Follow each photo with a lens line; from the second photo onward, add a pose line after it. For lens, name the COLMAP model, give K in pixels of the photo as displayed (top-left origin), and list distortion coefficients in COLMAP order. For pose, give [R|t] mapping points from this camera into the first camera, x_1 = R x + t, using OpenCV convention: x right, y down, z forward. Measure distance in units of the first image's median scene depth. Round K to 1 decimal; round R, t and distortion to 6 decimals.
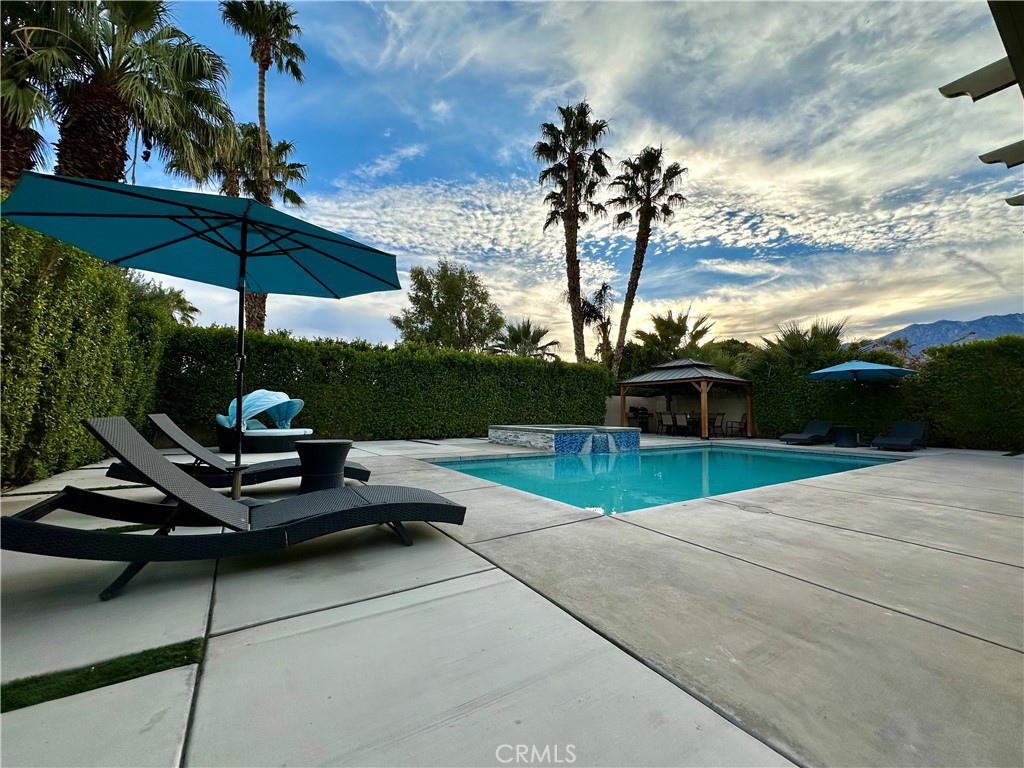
lens RADIAL K [[408.6, 0, 511.0], [0, 408.6, 390.5], [0, 0, 1]] dist [-0.004999, 0.000866]
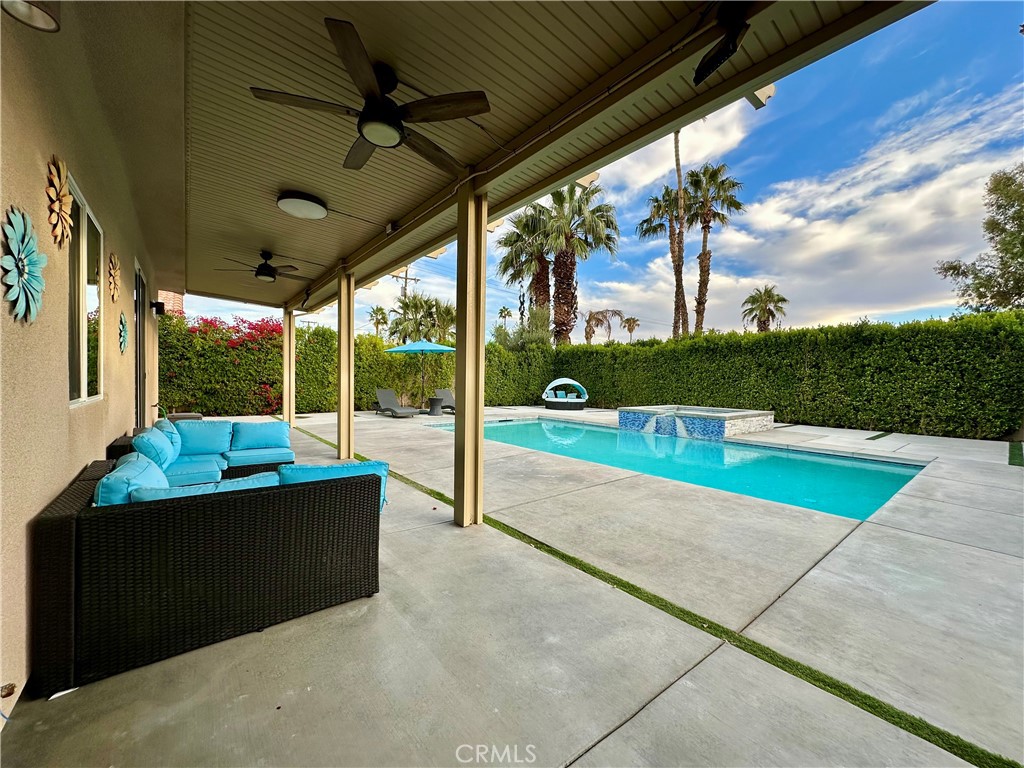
lens RADIAL K [[408.6, 0, 512.8], [0, 408.6, 382.5], [0, 0, 1]] dist [-0.004999, 0.000866]
pose [[0.103125, 0.001656, -0.994667, 0.598703], [0.037056, 0.999298, 0.005506, 0.000536], [0.993978, -0.037427, 0.102992, 0.255049]]
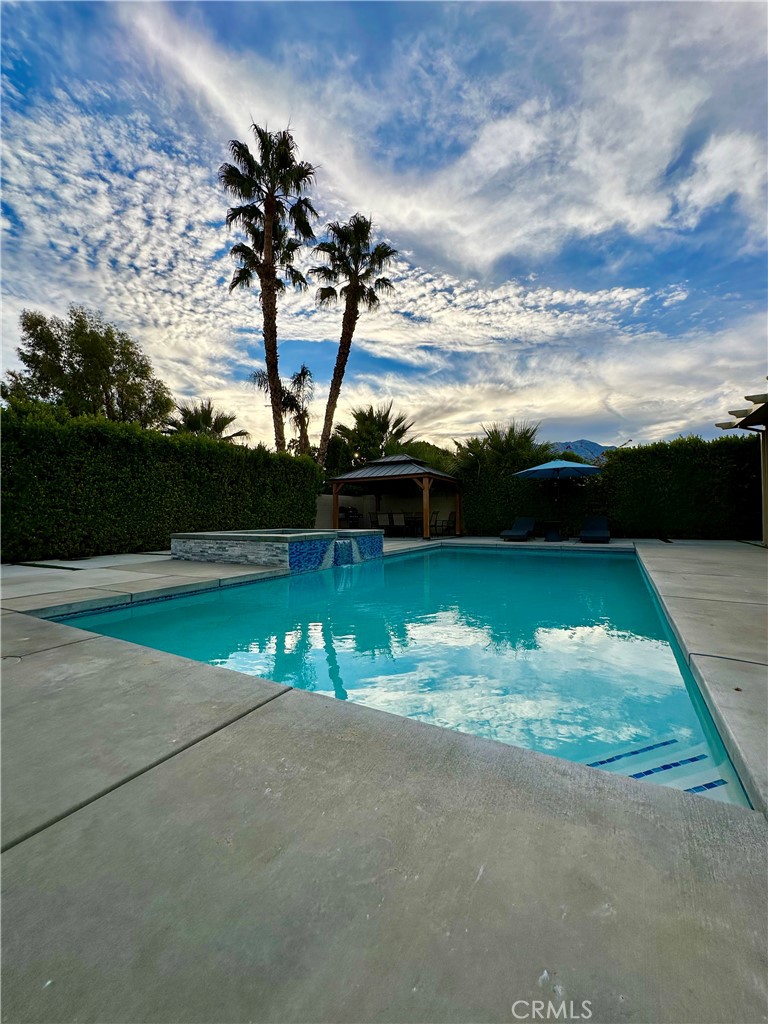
lens RADIAL K [[408.6, 0, 385.0], [0, 408.6, 513.8], [0, 0, 1]] dist [-0.004999, 0.000866]
pose [[0.889714, -0.016149, 0.456233, -0.027701], [-0.006731, 0.998802, 0.048479, 0.010986], [-0.456469, -0.046203, 0.888539, 0.148209]]
